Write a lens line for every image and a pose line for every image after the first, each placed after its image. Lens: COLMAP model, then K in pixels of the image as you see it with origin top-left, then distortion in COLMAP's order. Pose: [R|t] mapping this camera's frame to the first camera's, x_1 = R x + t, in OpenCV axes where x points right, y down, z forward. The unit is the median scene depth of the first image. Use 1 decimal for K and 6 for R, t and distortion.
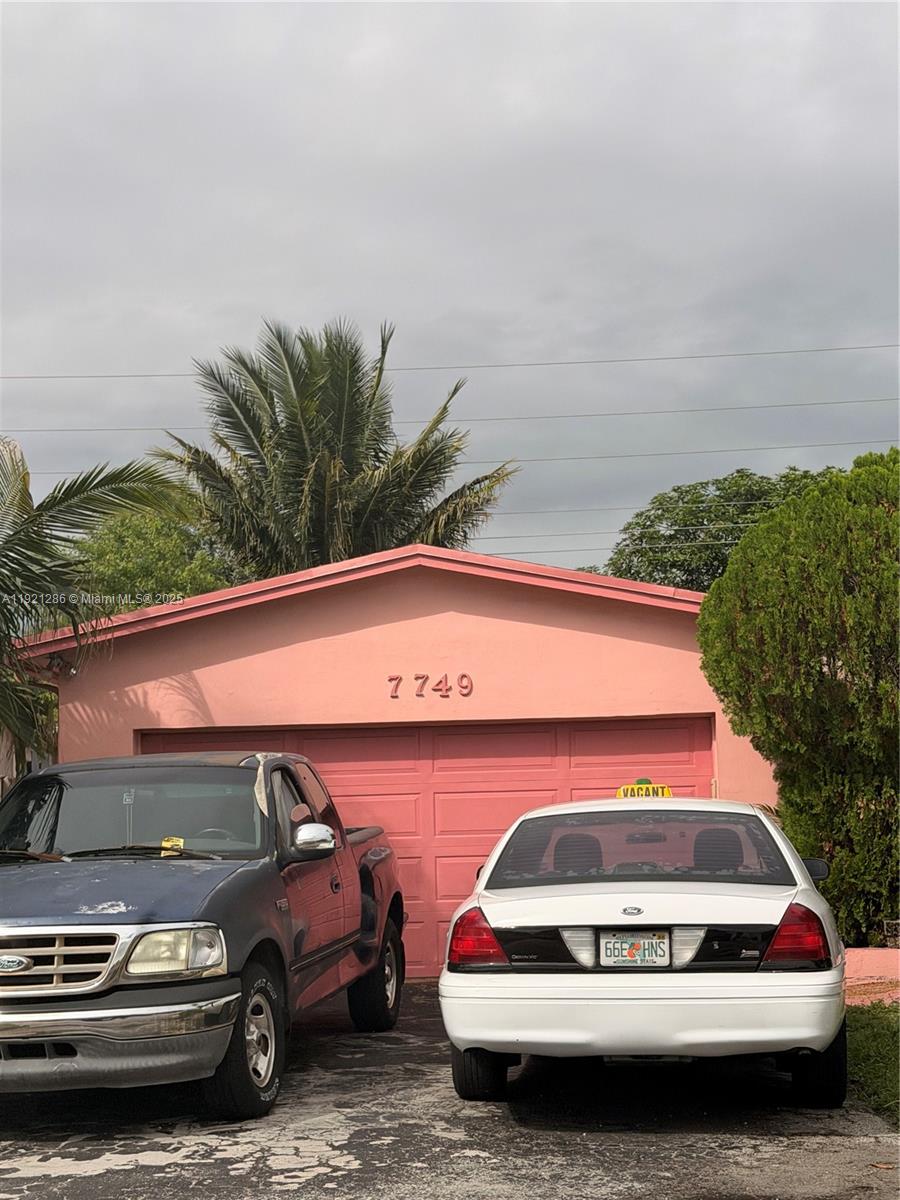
lens RADIAL K [[2009.2, 0, 447.8], [0, 2009.2, 605.3], [0, 0, 1]] dist [0.146376, 0.000000]
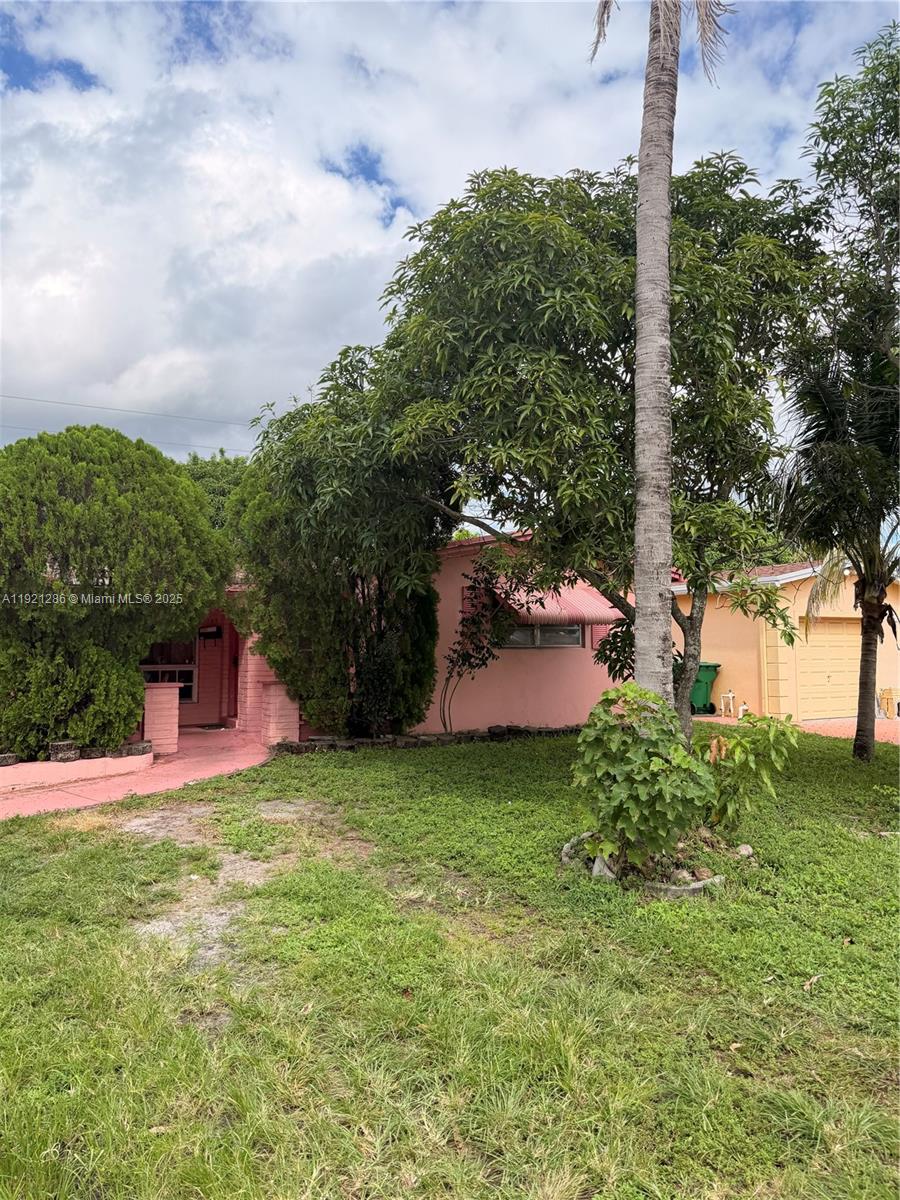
lens RADIAL K [[820.0, 0, 441.4], [0, 820.0, 588.1], [0, 0, 1]] dist [0.040719, -0.027976]
pose [[0.849958, 0.062203, 0.523165, 0.138727], [-0.080318, 0.996697, 0.011985, 0.015761], [-0.520692, -0.052206, 0.852147, 0.363093]]
